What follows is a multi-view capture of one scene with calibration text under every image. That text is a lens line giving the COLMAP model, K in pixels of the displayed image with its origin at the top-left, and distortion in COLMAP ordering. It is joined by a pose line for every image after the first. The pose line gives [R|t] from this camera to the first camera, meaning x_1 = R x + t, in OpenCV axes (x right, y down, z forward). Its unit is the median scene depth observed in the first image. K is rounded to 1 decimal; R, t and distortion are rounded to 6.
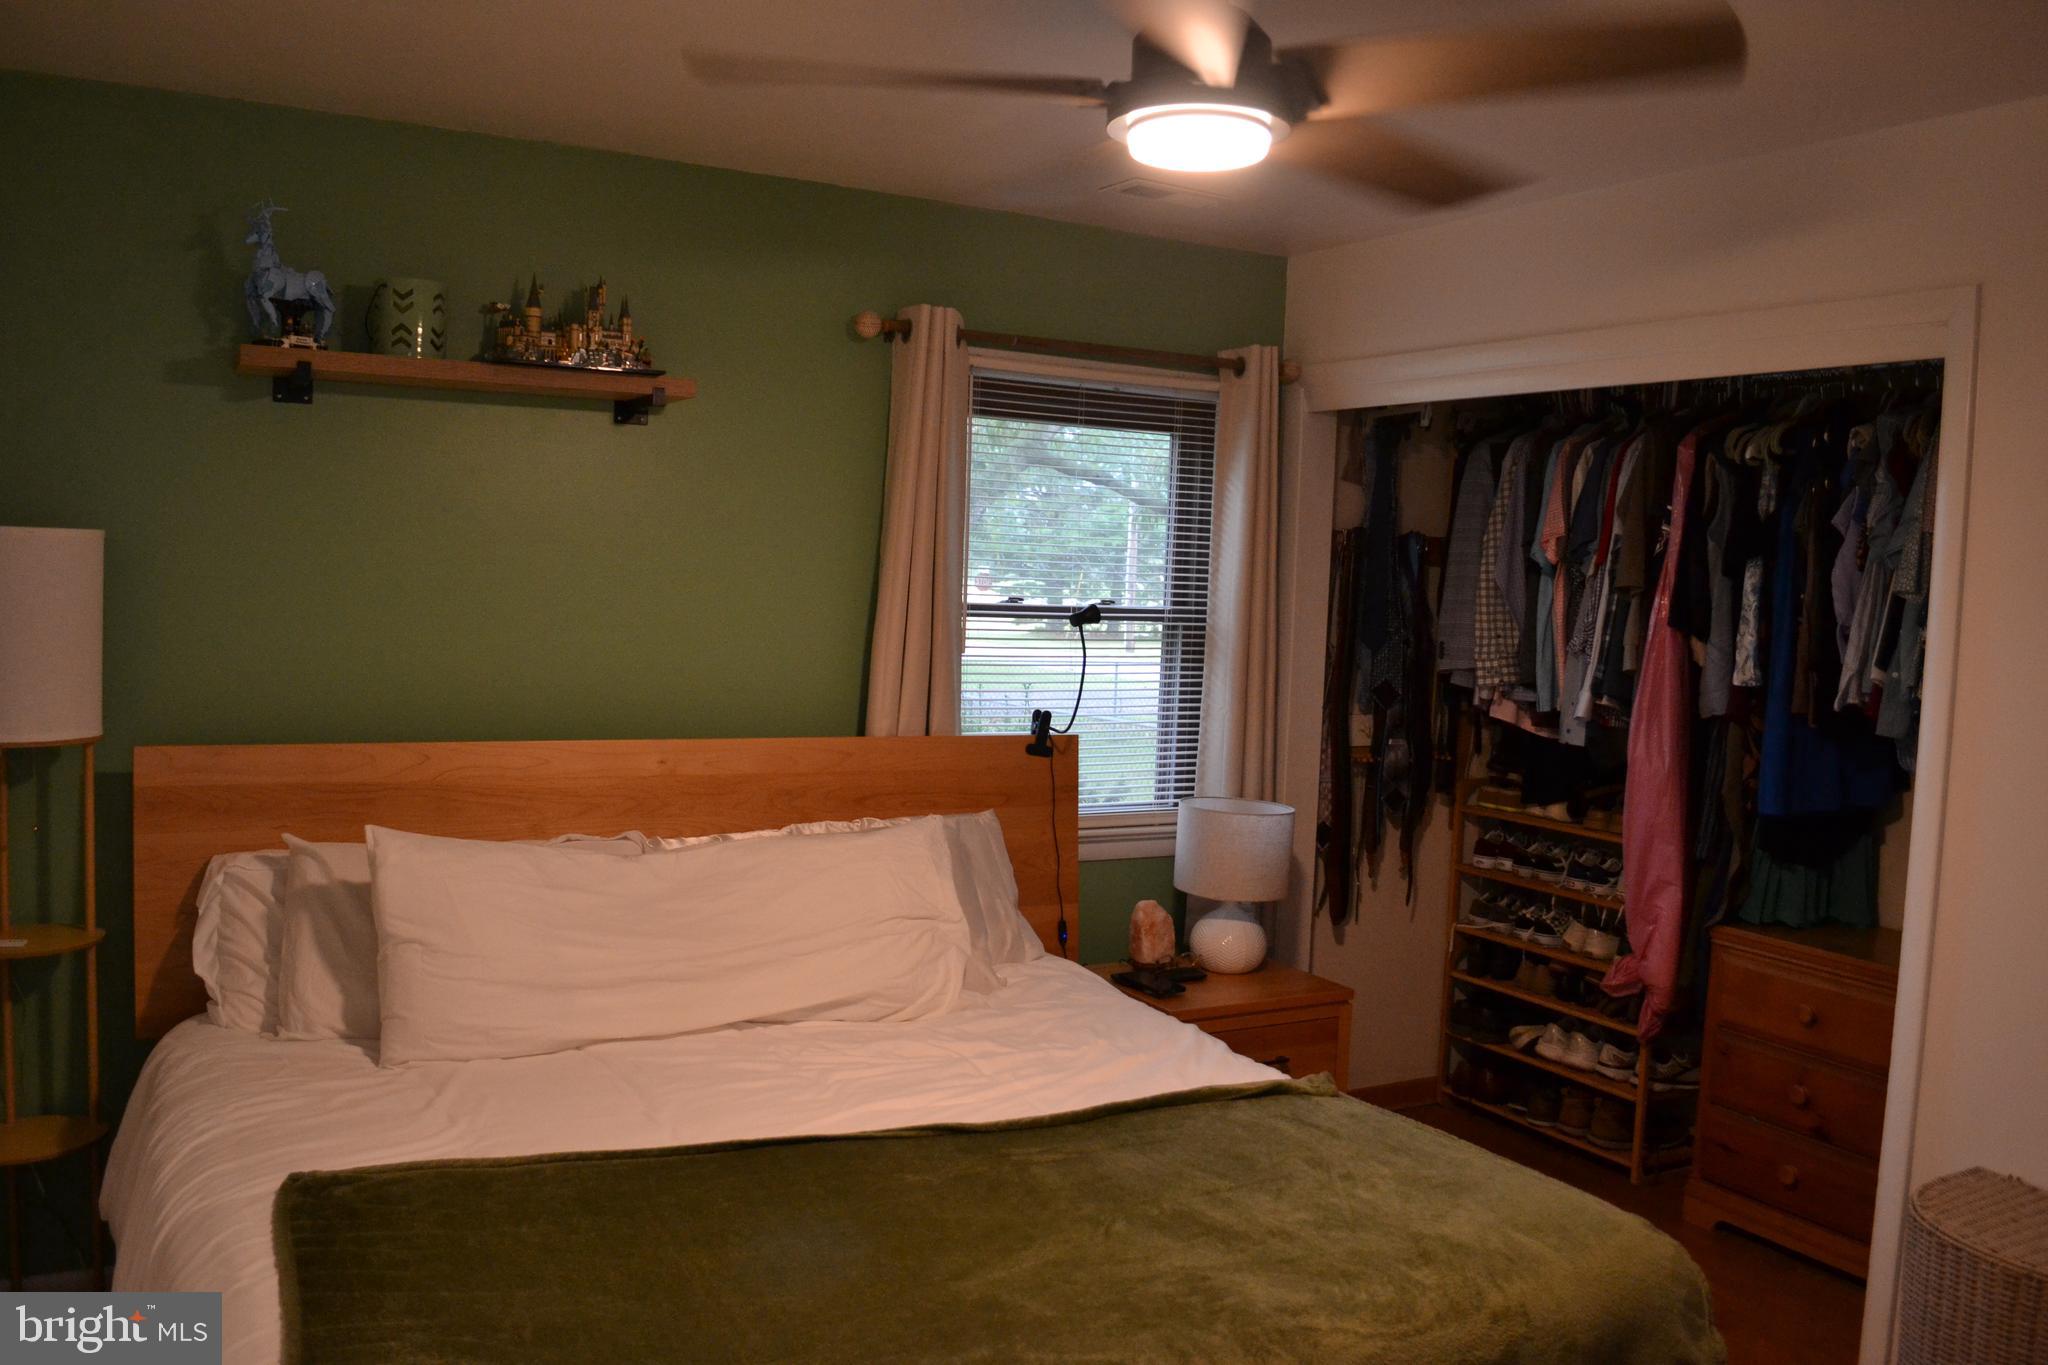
lens RADIAL K [[1654.7, 0, 1024.0], [0, 1654.7, 682.5], [0, 0, 1]] dist [-0.091582, 0.006326]
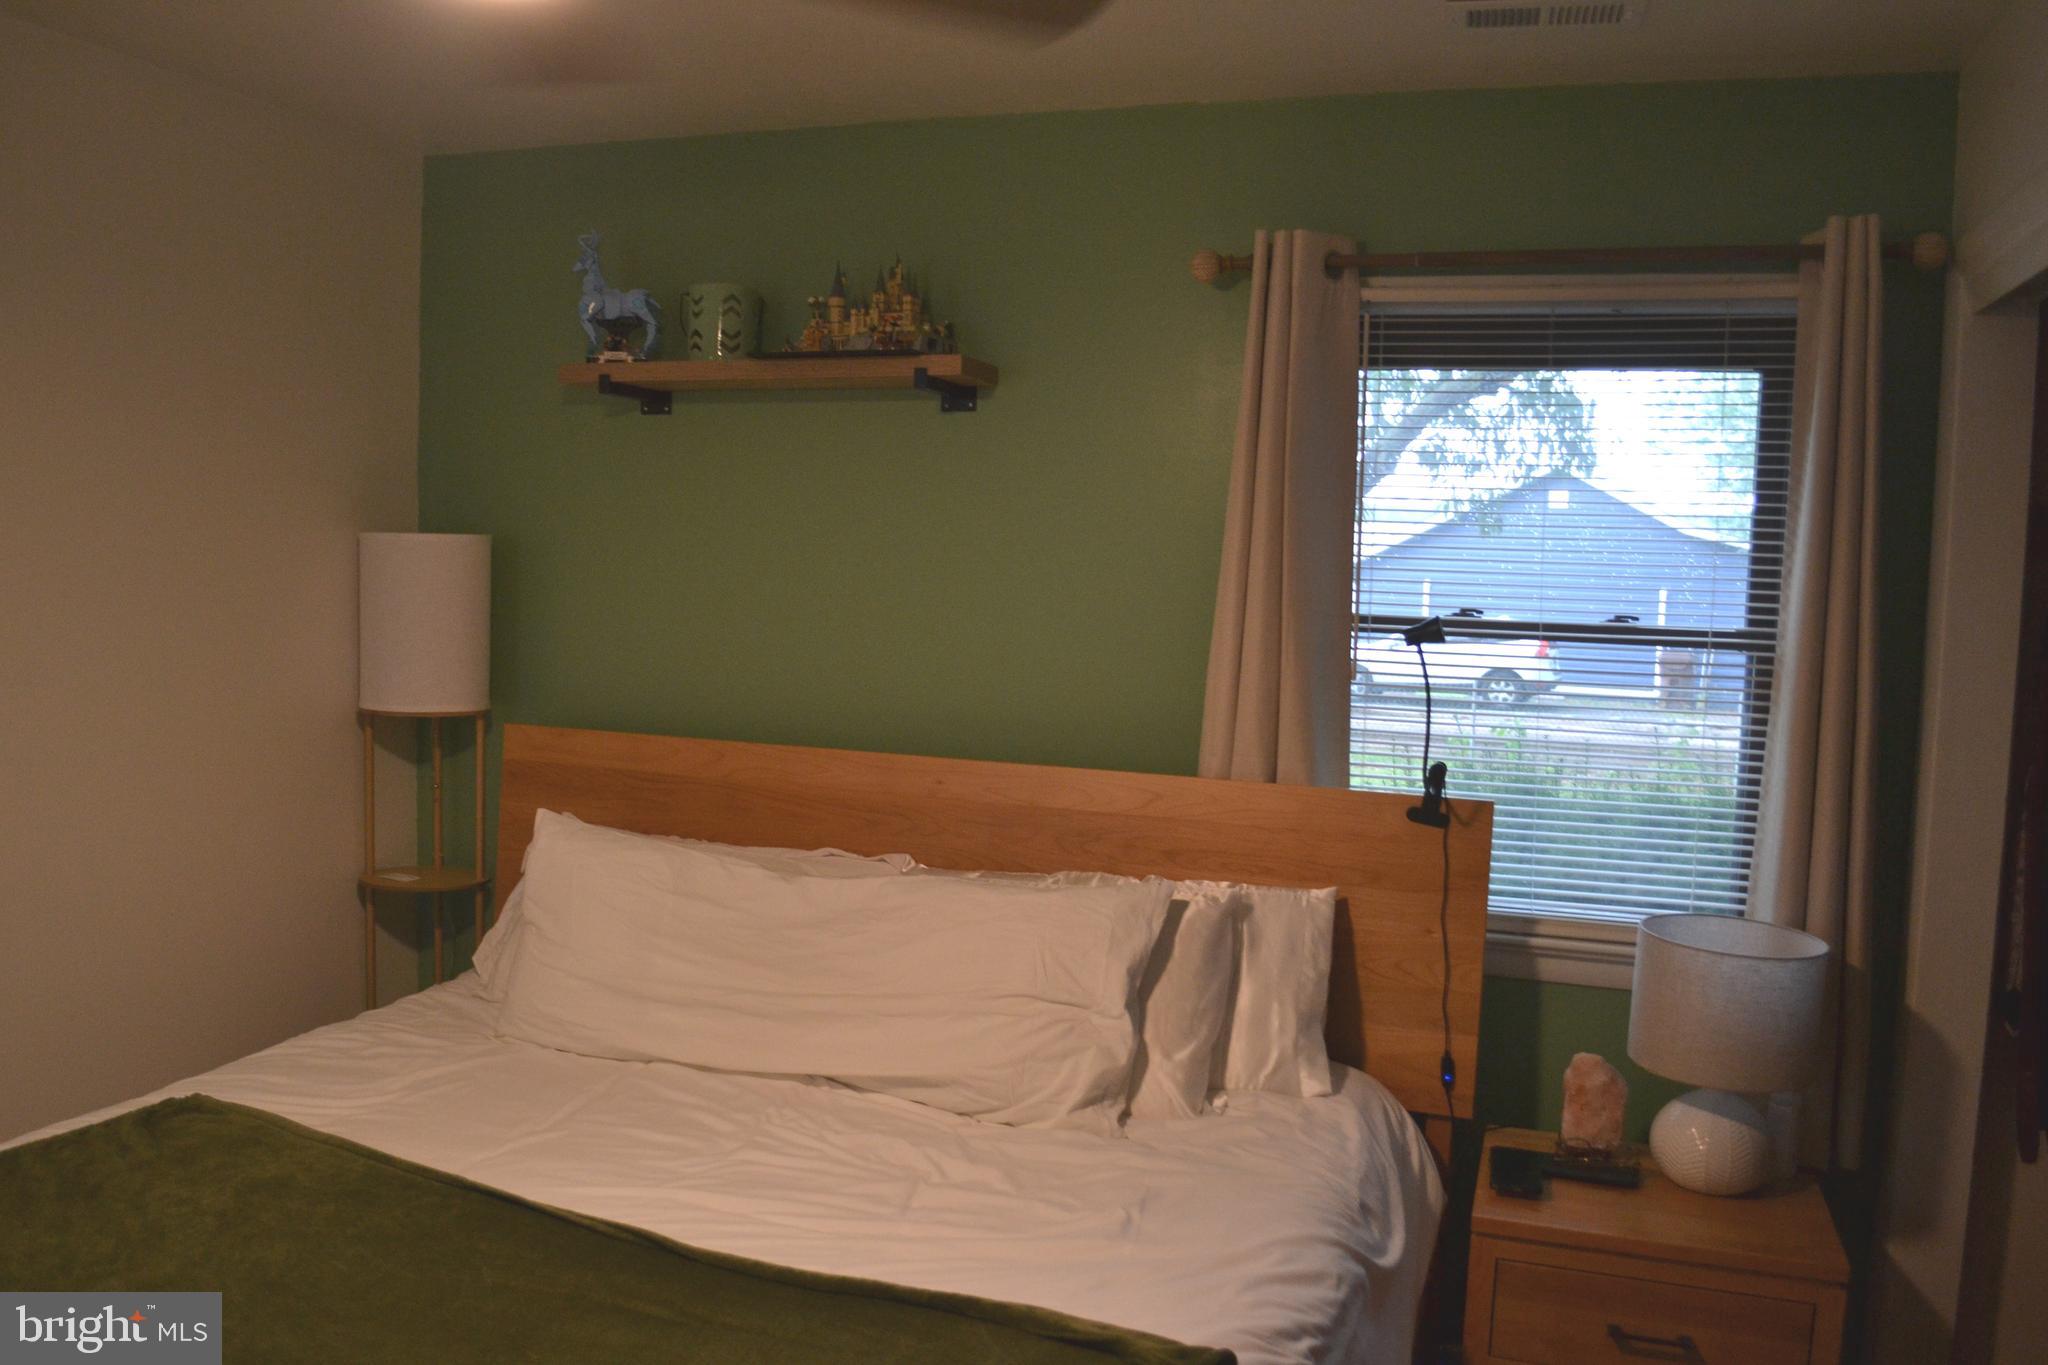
lens RADIAL K [[1654.7, 0, 1024.0], [0, 1654.7, 682.5], [0, 0, 1]] dist [-0.091582, 0.006326]
pose [[0.658903, 0.039054, -0.751213, 0.520476], [-0.056134, 0.998420, 0.002670, -0.012103], [0.750130, 0.040409, 0.660054, 0.463260]]
